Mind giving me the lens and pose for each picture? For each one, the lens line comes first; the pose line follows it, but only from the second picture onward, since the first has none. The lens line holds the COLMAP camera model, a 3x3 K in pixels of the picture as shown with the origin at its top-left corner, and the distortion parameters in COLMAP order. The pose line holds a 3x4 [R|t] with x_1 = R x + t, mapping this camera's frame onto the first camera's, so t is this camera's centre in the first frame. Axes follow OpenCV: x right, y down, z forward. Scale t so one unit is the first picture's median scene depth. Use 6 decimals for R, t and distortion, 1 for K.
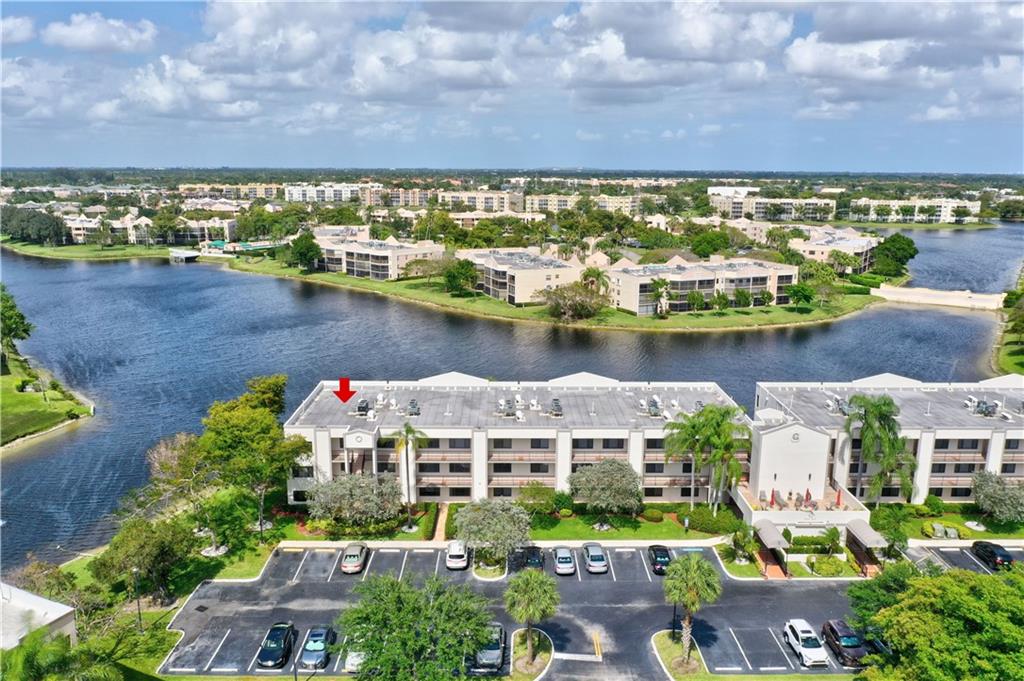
lens RADIAL K [[794.1, 0, 514.4], [0, 794.1, 350.6], [0, 0, 1]] dist [-0.010808, -0.008740]
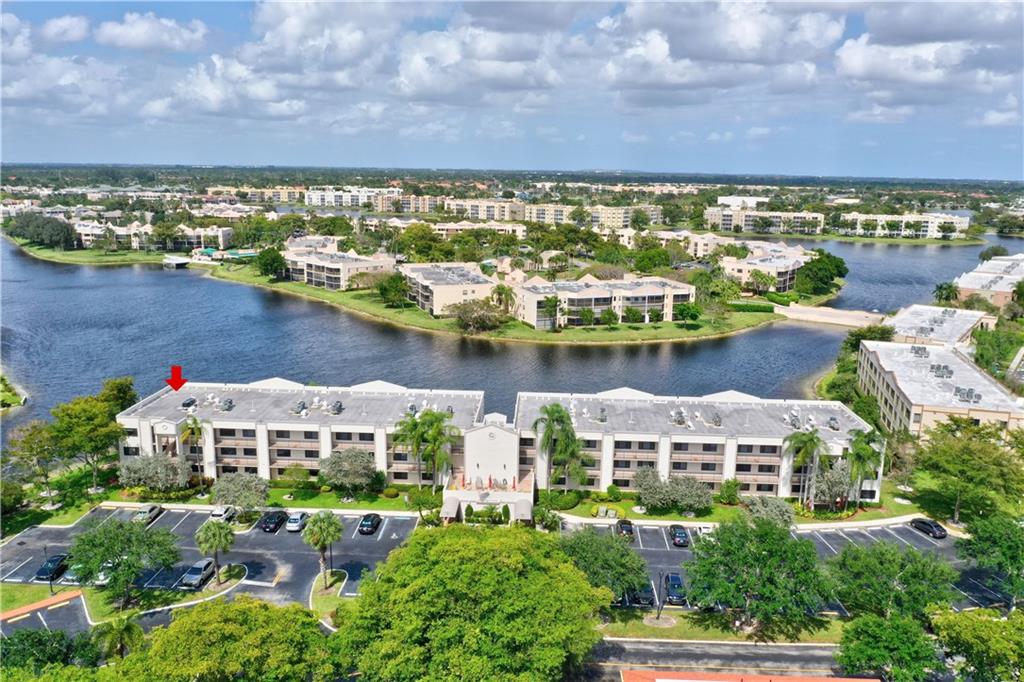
lens RADIAL K [[794.1, 0, 511.5], [0, 794.1, 362.8], [0, 0, 1]] dist [-0.010808, -0.008740]
pose [[0.998360, 0.023381, -0.052252, 0.104240], [-0.022694, 0.999649, 0.013705, -0.006379], [0.052554, -0.012497, 0.998540, -0.067193]]
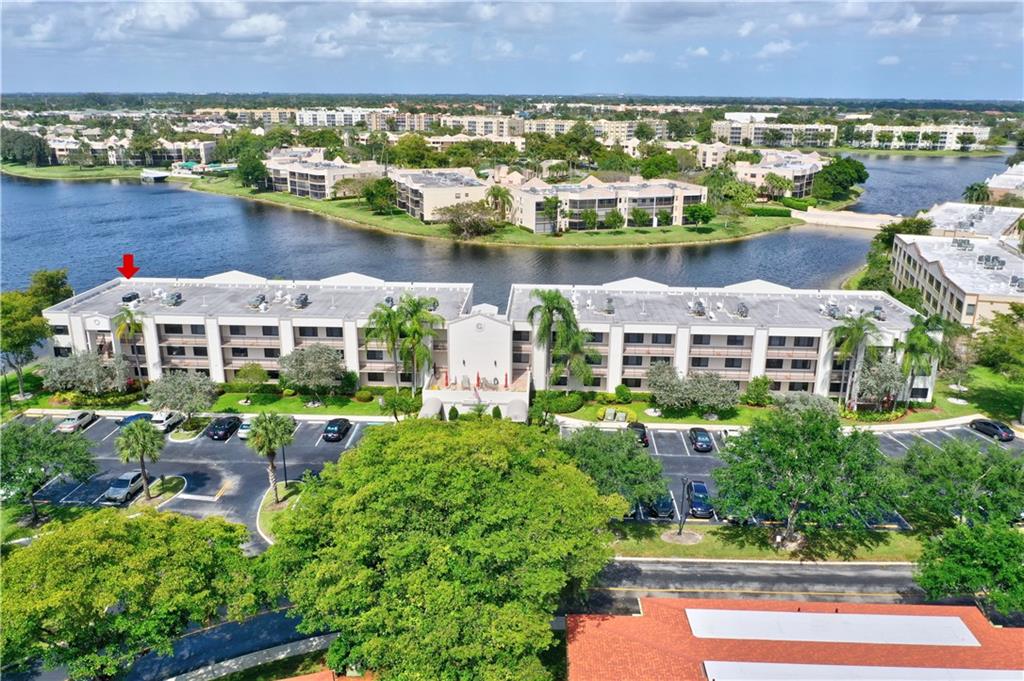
lens RADIAL K [[794.1, 0, 513.2], [0, 794.1, 358.0], [0, 0, 1]] dist [-0.010808, -0.008740]
pose [[0.998535, 0.018888, -0.050715, 0.105562], [-0.013962, 0.995305, 0.095778, 0.010727], [0.052285, -0.094929, 0.994110, -0.022024]]
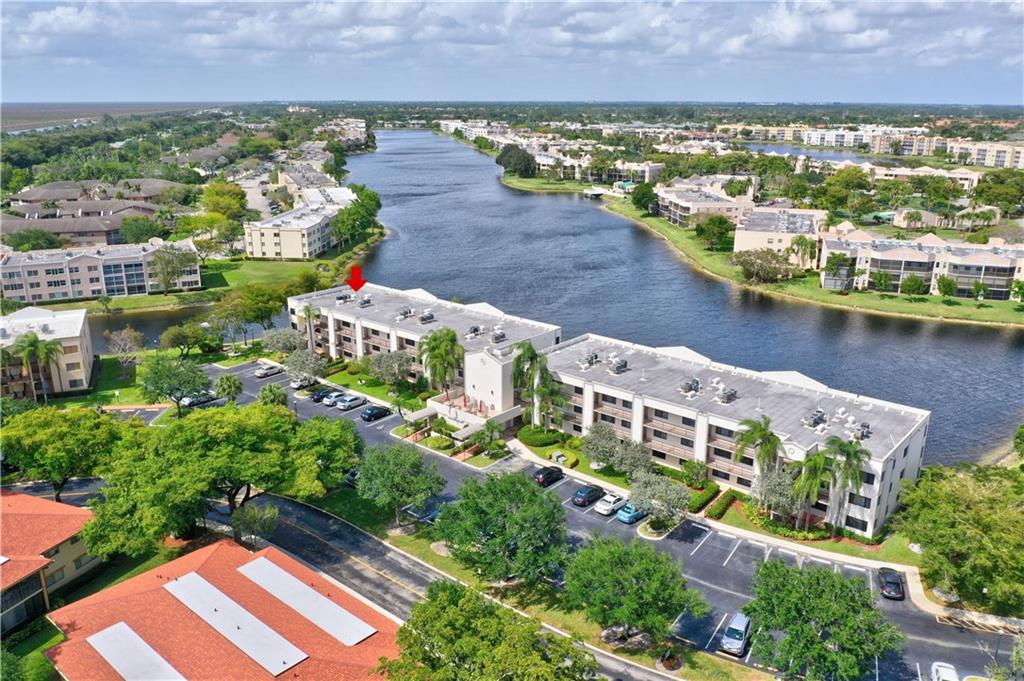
lens RADIAL K [[794.1, 0, 506.1], [0, 794.1, 359.0], [0, 0, 1]] dist [-0.010808, -0.008740]
pose [[0.750444, 0.203106, -0.628953, 0.288256], [-0.148151, 0.979090, 0.139407, -0.021294], [0.644116, -0.011436, 0.764843, -0.007382]]
